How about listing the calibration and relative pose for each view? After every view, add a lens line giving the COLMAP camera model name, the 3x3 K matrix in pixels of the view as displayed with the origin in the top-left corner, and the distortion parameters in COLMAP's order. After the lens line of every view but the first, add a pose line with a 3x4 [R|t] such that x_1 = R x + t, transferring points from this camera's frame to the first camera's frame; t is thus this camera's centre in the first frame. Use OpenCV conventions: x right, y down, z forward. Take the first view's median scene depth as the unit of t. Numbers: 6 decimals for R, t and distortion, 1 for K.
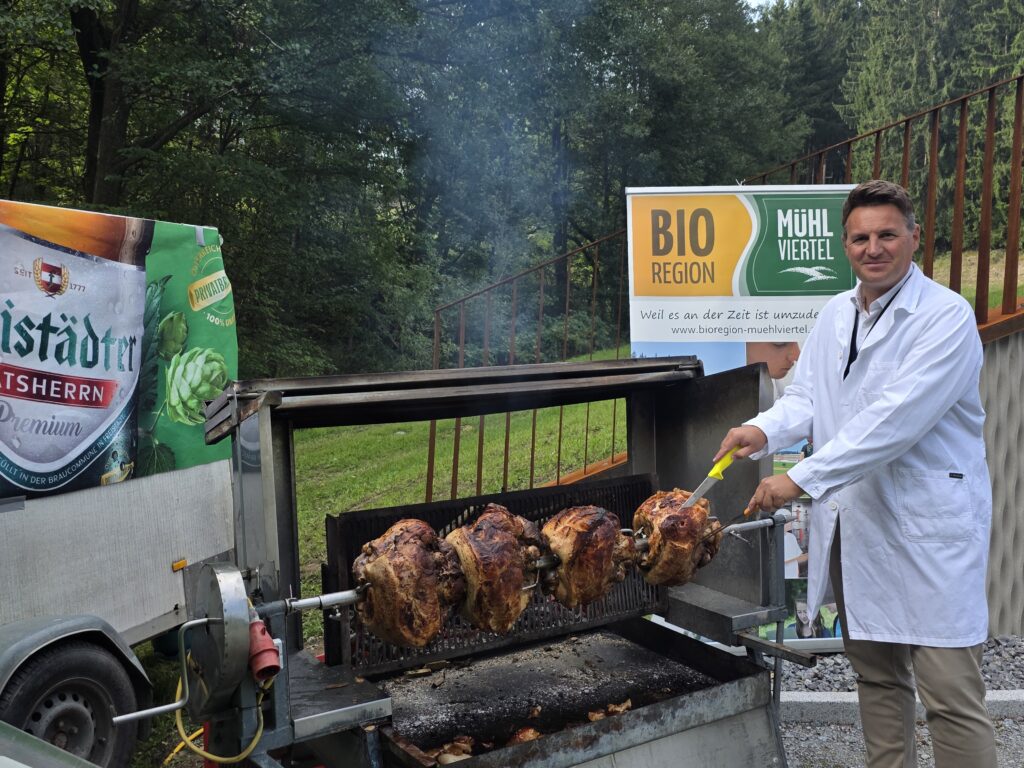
lens RADIAL K [[956.2, 0, 512.8], [0, 956.2, 383.8], [0, 0, 1]] dist [0.000481, 0.000000]
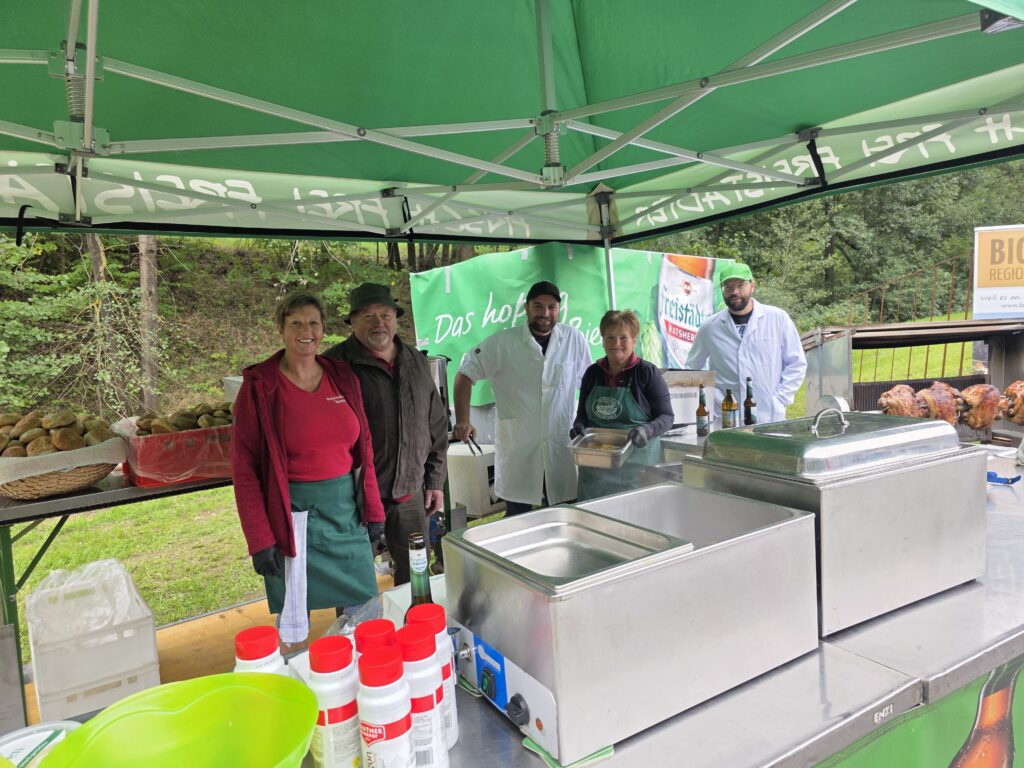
lens RADIAL K [[686.9, 0, 510.1], [0, 686.9, 379.6], [0, 0, 1]] dist [0.011154, 0.004781]
pose [[0.935297, 0.018615, -0.353374, -0.300894], [-0.007634, 0.999444, 0.032443, 0.059515], [0.353782, -0.027646, 0.934919, -0.692371]]
